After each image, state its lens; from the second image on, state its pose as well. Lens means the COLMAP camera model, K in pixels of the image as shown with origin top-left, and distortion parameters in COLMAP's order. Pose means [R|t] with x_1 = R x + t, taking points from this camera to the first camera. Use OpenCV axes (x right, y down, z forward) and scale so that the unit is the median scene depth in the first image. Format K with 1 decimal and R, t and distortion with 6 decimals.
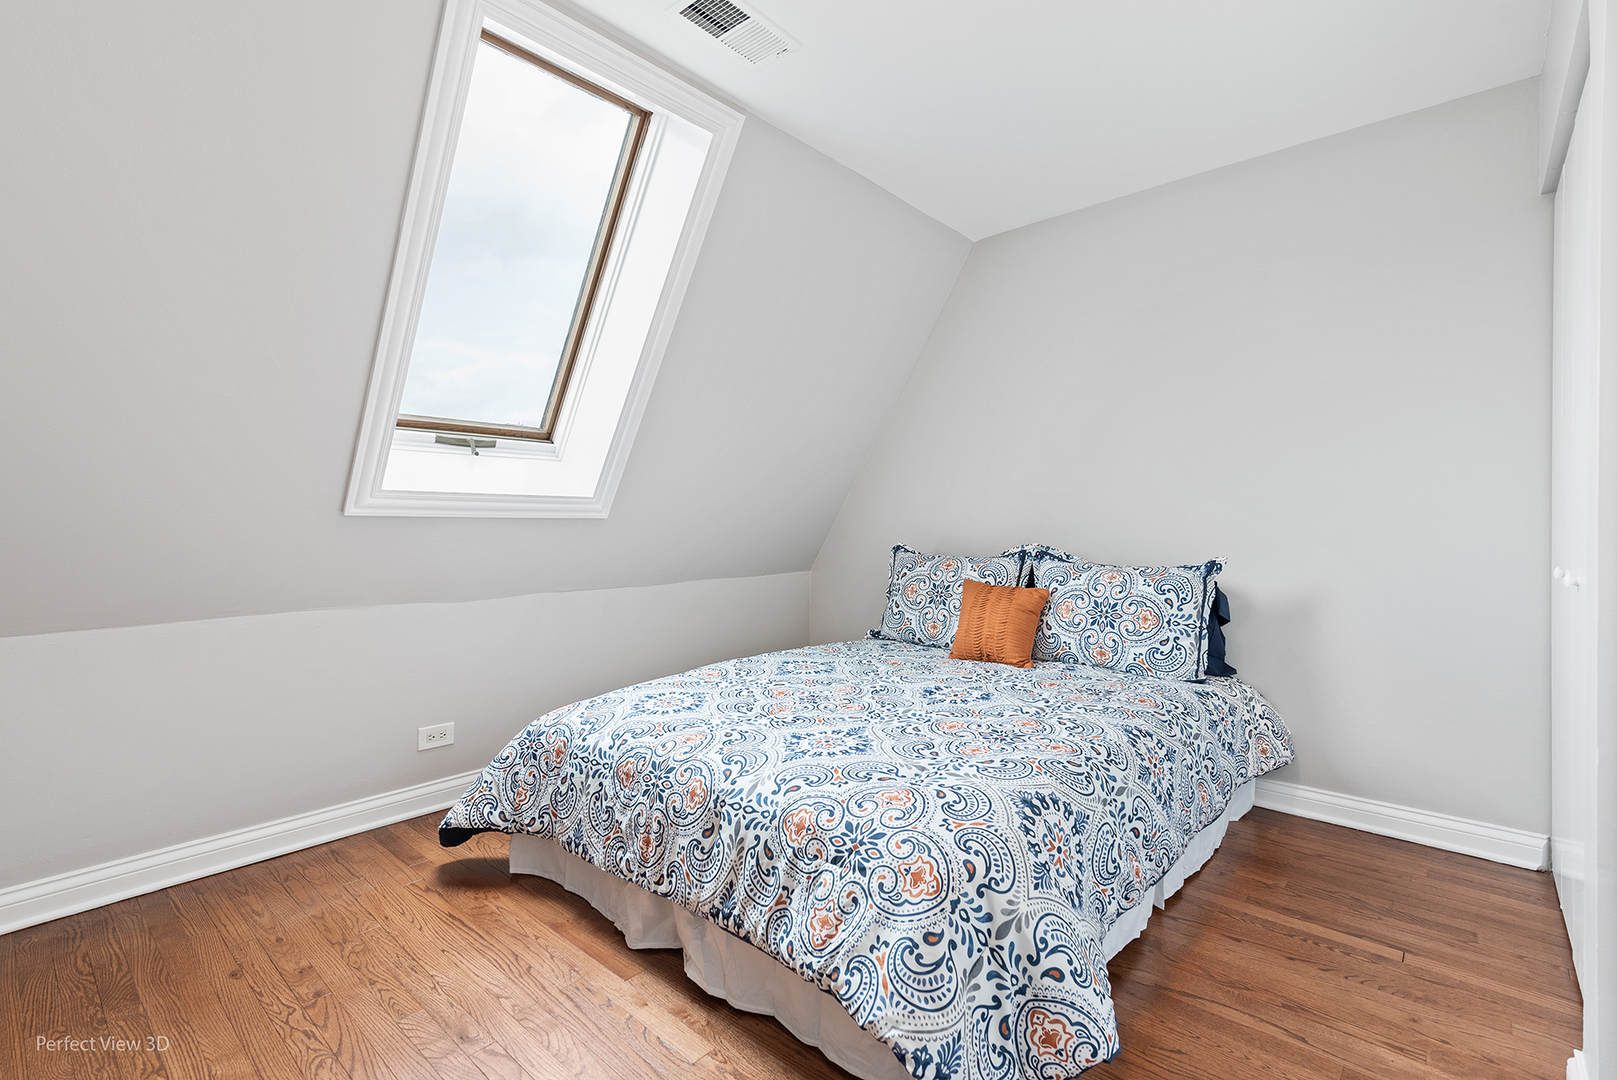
lens RADIAL K [[751.8, 0, 824.3], [0, 751.8, 527.3], [0, 0, 1]] dist [0.004595, 0.000193]
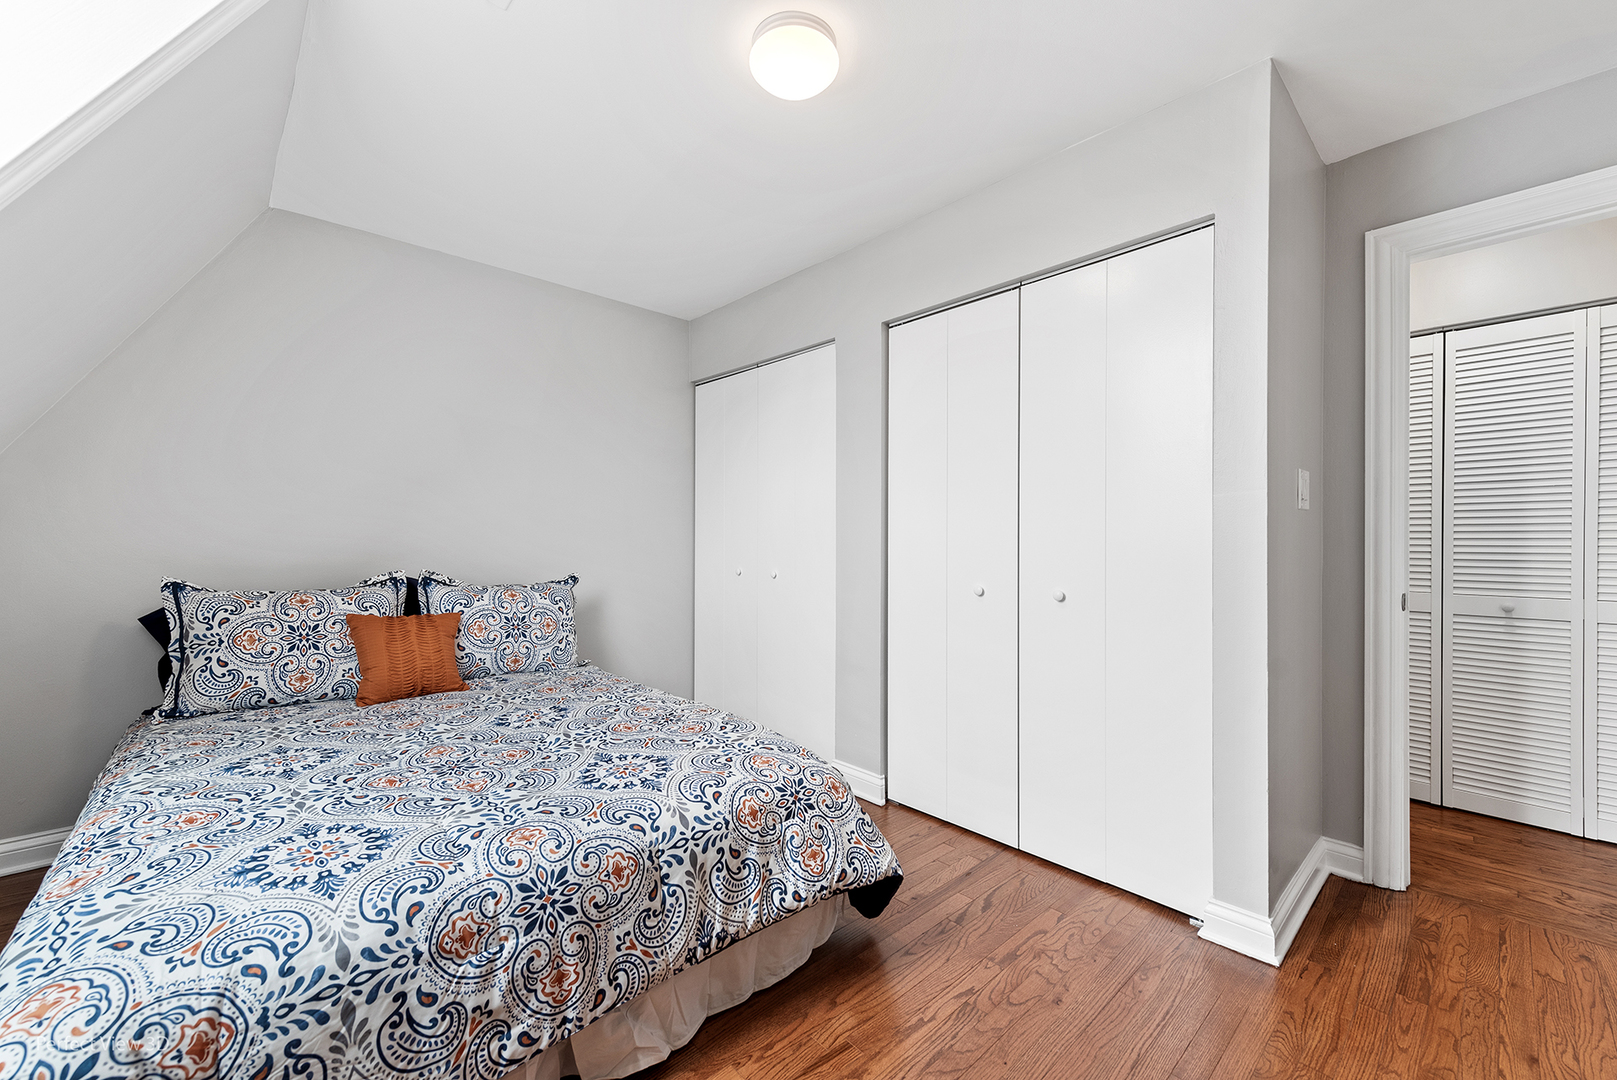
lens RADIAL K [[635.7, 0, 803.3], [0, 635.7, 549.3], [0, 0, 1]] dist [0.014254, -0.003811]
pose [[0.096145, -0.013028, 0.995282, -0.811501], [0.001880, 0.999915, 0.012907, -0.024647], [-0.995366, 0.000630, 0.096161, 0.656813]]
